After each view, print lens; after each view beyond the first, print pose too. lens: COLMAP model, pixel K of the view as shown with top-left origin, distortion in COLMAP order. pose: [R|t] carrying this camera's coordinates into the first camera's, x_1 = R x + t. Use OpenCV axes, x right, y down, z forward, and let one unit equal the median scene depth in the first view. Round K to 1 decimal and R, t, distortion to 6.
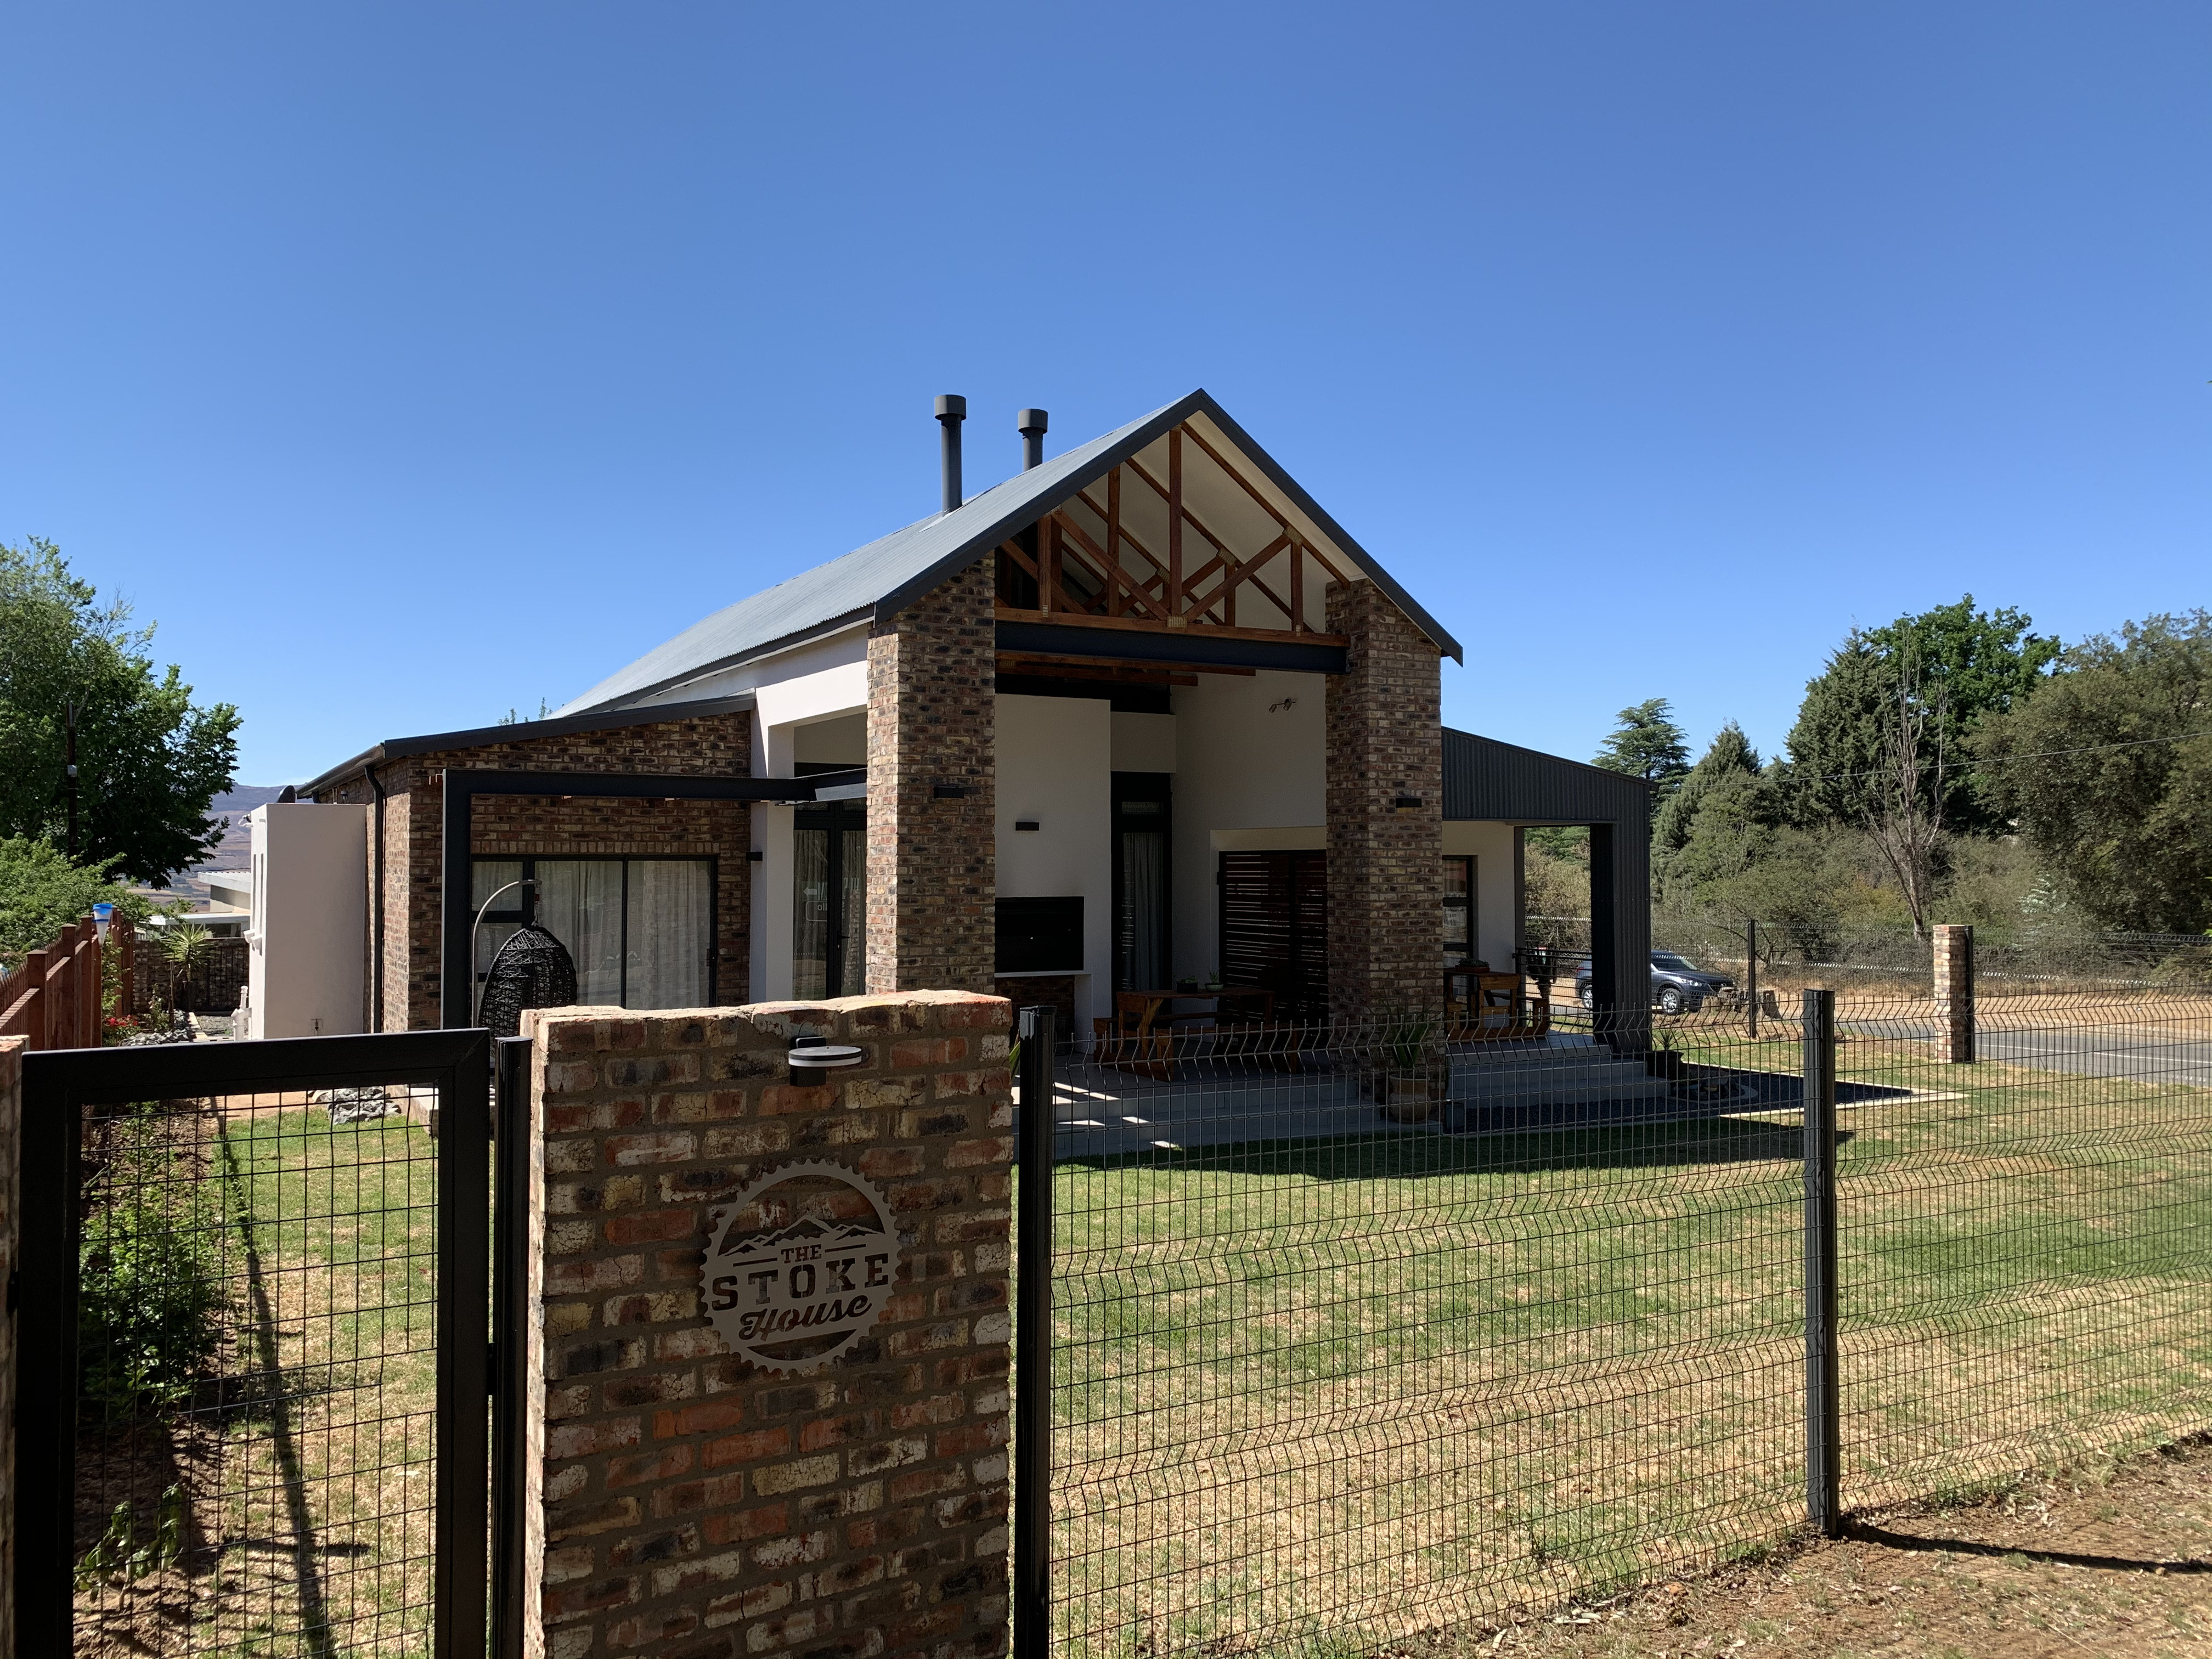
lens RADIAL K [[1697.2, 0, 1105.5], [0, 1697.2, 836.0], [0, 0, 1]] dist [0.065349, 0.001079]
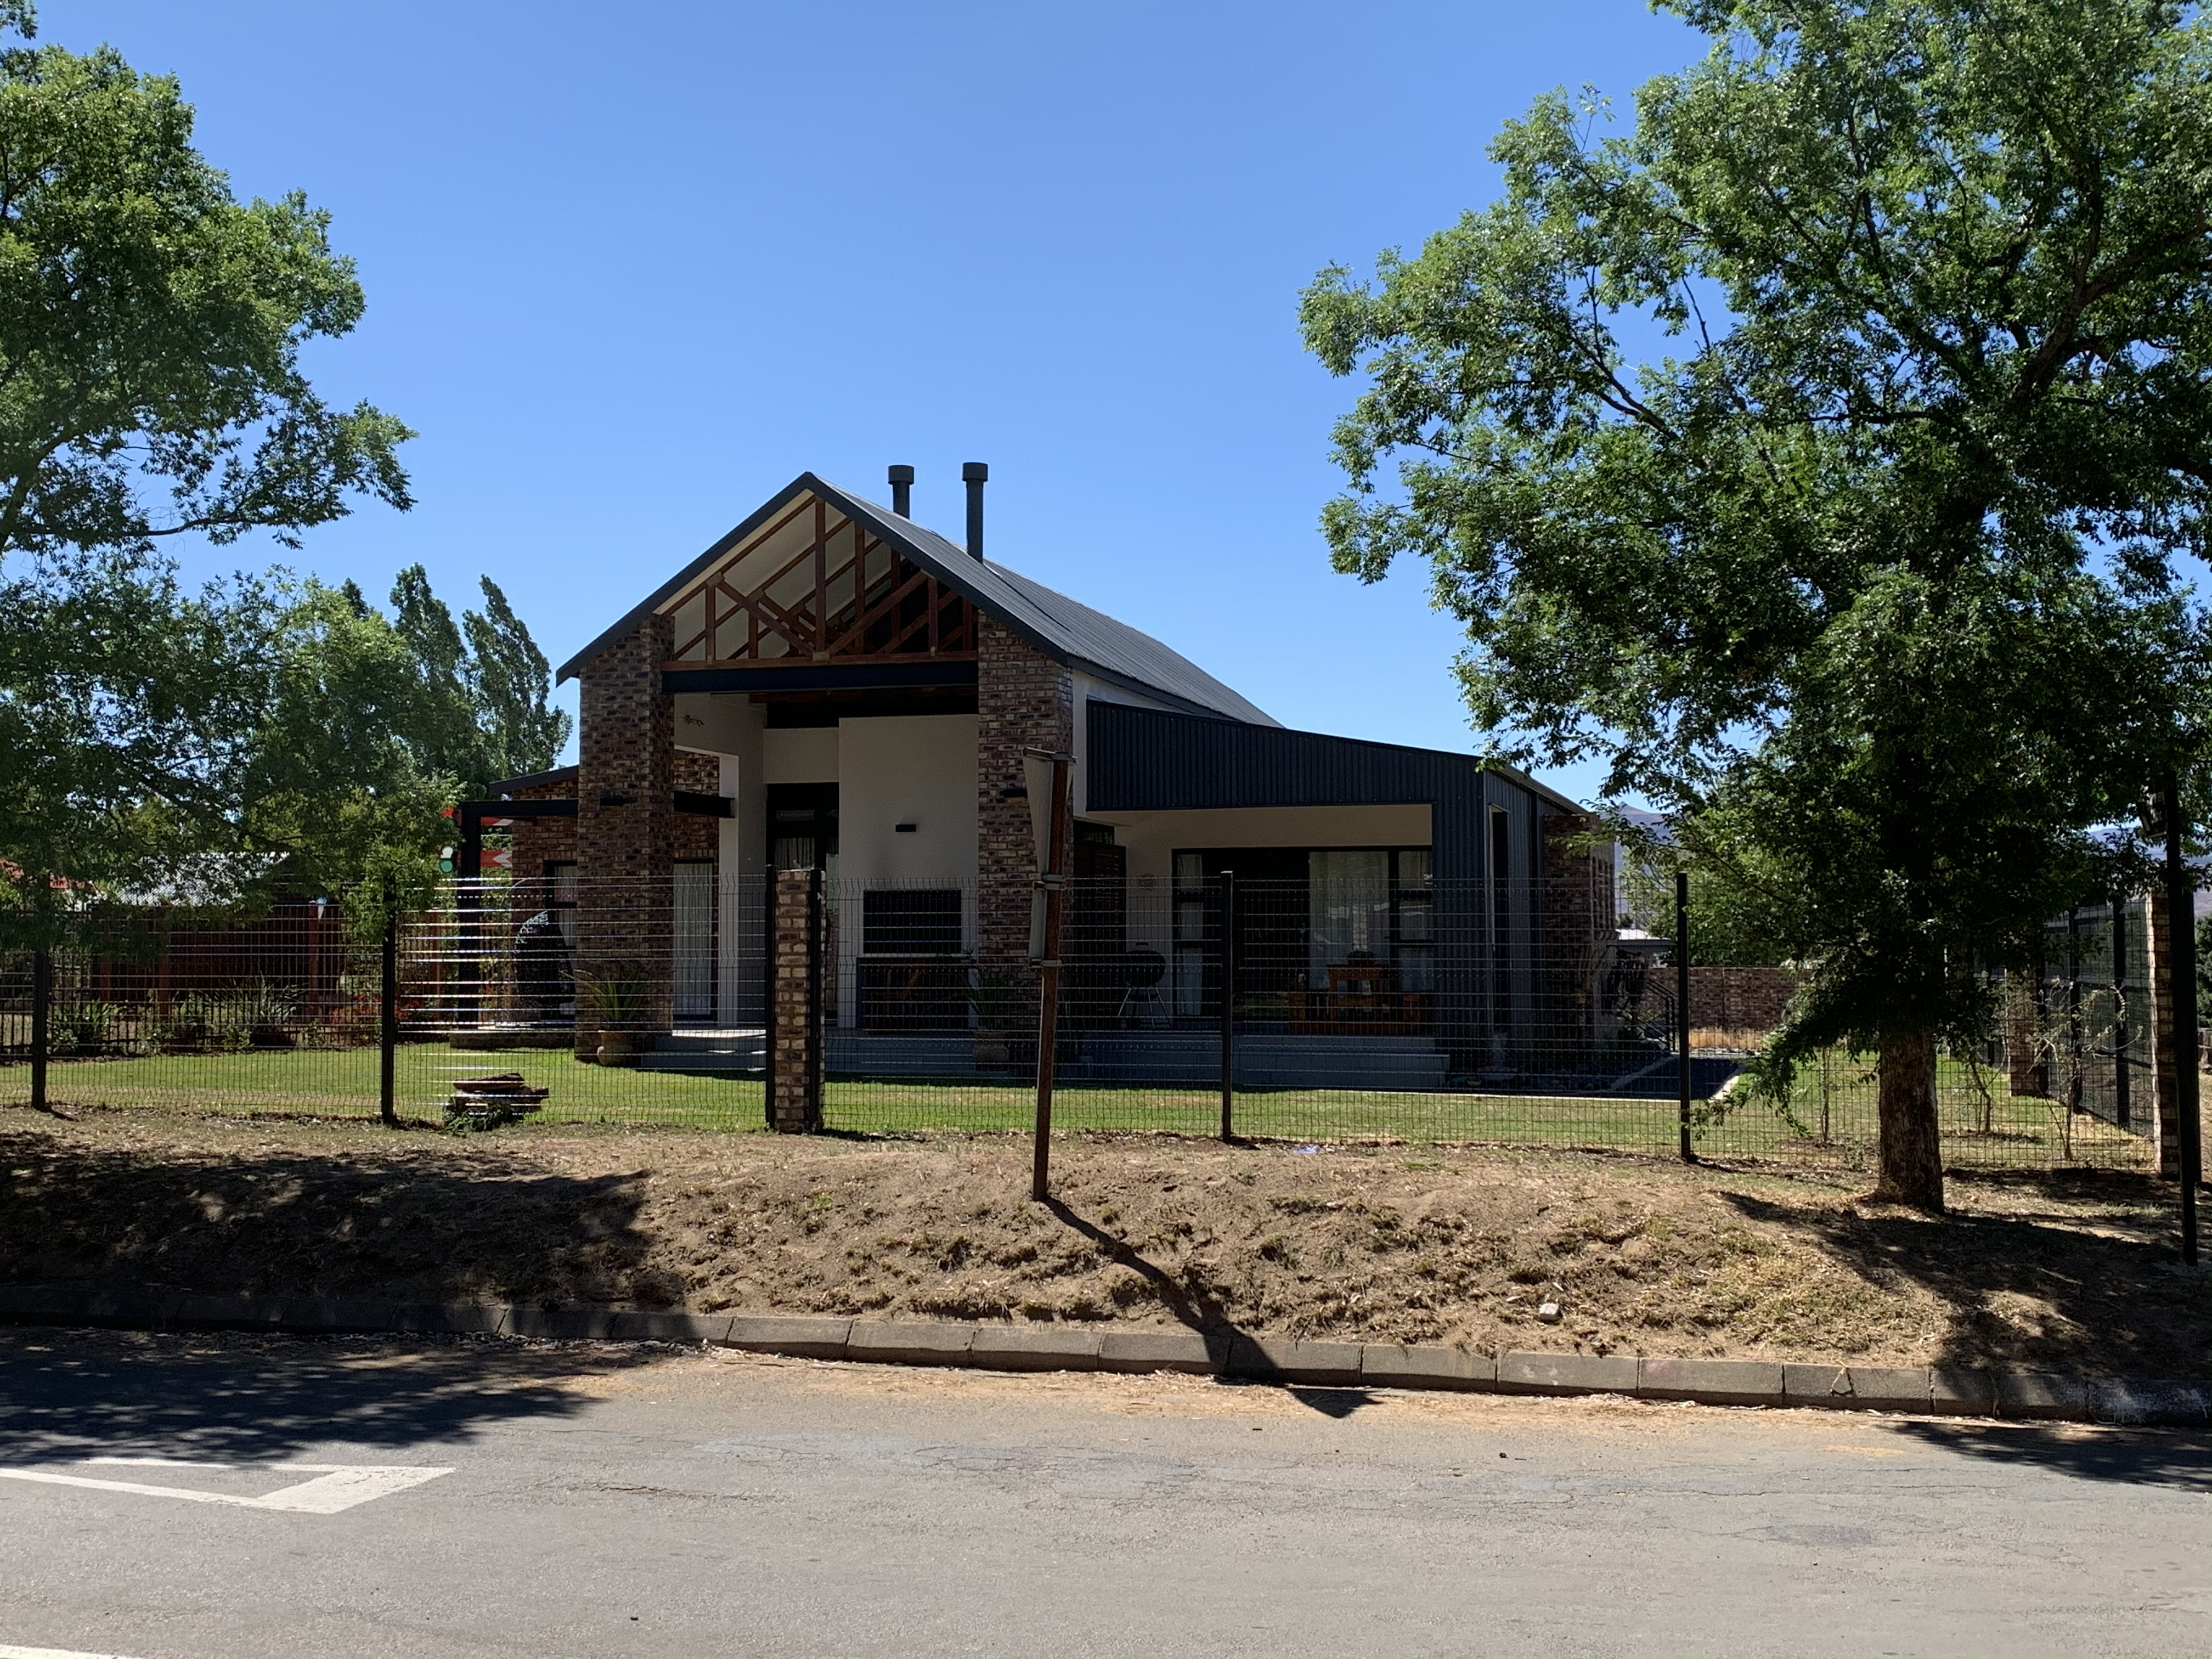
lens RADIAL K [[2475.7, 0, 1107.2], [0, 2475.7, 829.1], [0, 0, 1]] dist [0.012116, 0.000000]
pose [[0.729634, -0.036216, -0.682878, 1.354825], [0.017035, 0.999249, -0.034793, 0.063061], [0.683625, 0.013754, 0.729704, -0.163636]]
